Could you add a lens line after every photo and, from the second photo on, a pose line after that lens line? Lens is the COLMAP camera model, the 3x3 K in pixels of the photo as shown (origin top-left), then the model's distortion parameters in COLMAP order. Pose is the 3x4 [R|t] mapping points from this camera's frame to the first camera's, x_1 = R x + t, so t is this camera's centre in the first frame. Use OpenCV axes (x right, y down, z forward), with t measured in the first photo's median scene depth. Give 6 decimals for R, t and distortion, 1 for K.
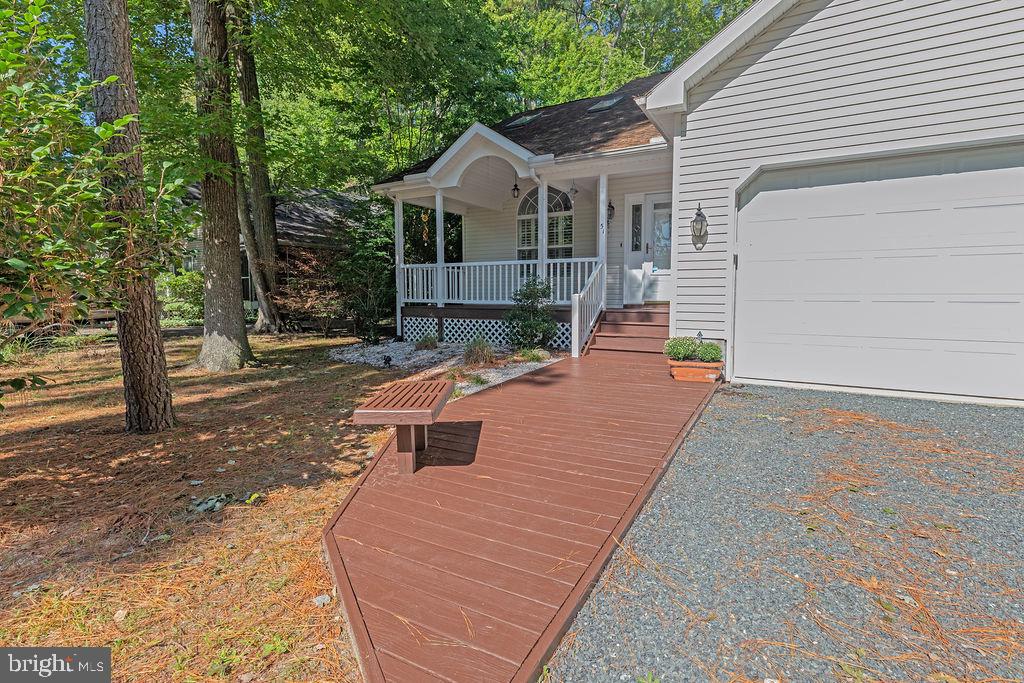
lens RADIAL K [[459.3, 0, 510.6], [0, 459.3, 331.2], [0, 0, 1]] dist [0.003915, 0.001136]
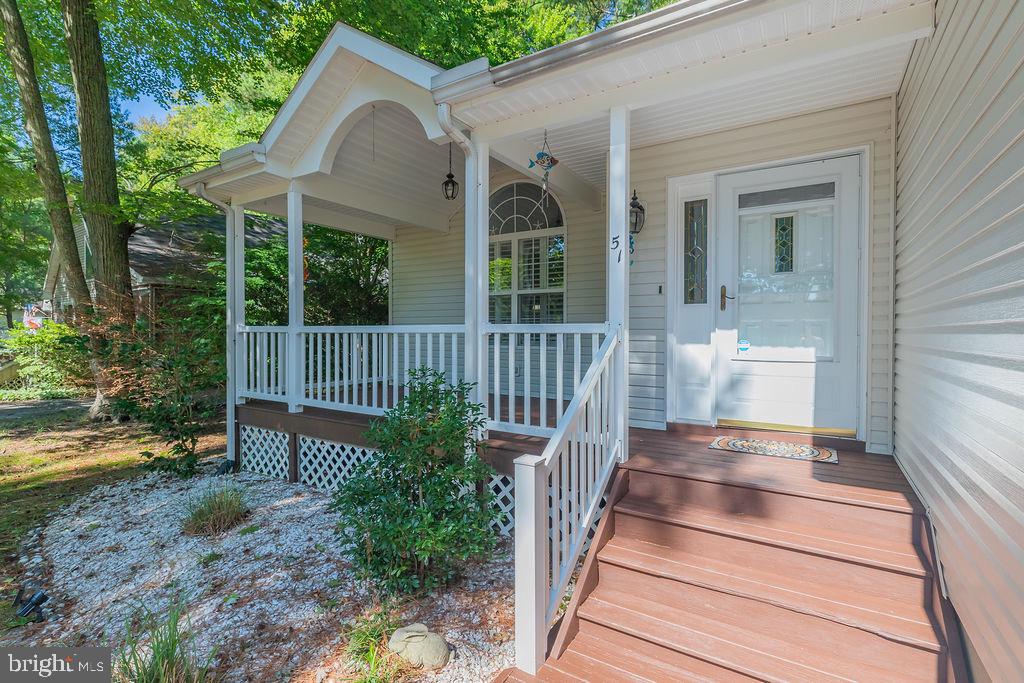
lens RADIAL K [[459.3, 0, 512.4], [0, 459.3, 339.5], [0, 0, 1]] dist [0.003915, 0.001136]
pose [[0.999245, 0.003439, -0.038686, 0.115506], [-0.006032, 0.997726, -0.067125, -0.110465], [0.038367, 0.067308, 0.996994, 0.560334]]
